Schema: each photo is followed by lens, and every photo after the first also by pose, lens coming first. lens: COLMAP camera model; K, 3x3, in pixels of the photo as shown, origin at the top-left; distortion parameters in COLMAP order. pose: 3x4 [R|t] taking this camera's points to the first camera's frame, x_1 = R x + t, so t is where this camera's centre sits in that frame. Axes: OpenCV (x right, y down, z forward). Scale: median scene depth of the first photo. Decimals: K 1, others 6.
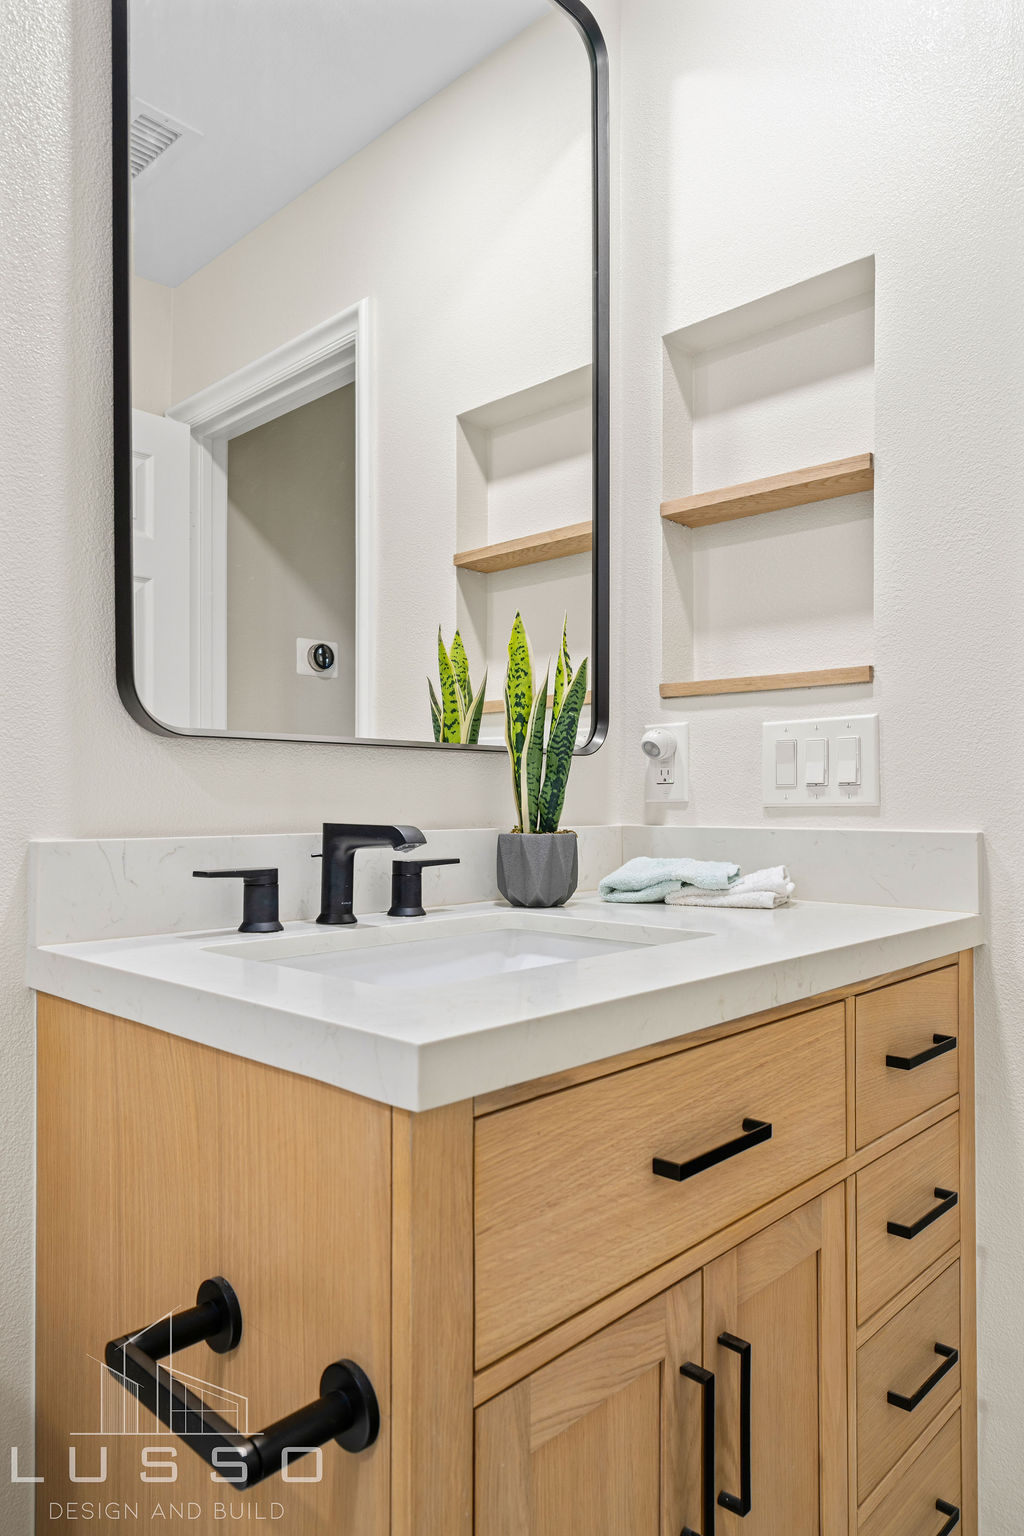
lens RADIAL K [[1008.5, 0, 512.0], [0, 1008.5, 768.0], [0, 0, 1]] dist [0.004485, -0.001619]
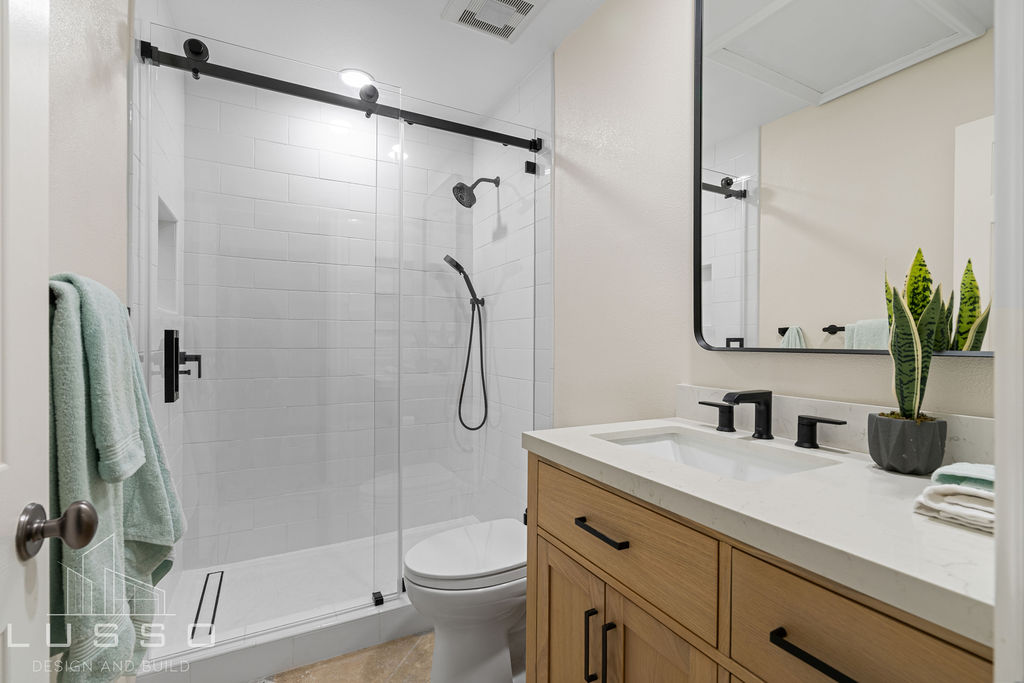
lens RADIAL K [[483.4, 0, 512.0], [0, 483.4, 341.5], [0, 0, 1]] dist [0.001013, 0.000061]
pose [[-0.347675, -0.007766, -0.937583, 1.239200], [0.022009, 0.999623, -0.016441, -0.056285], [0.937357, -0.026351, -0.347373, 1.114010]]
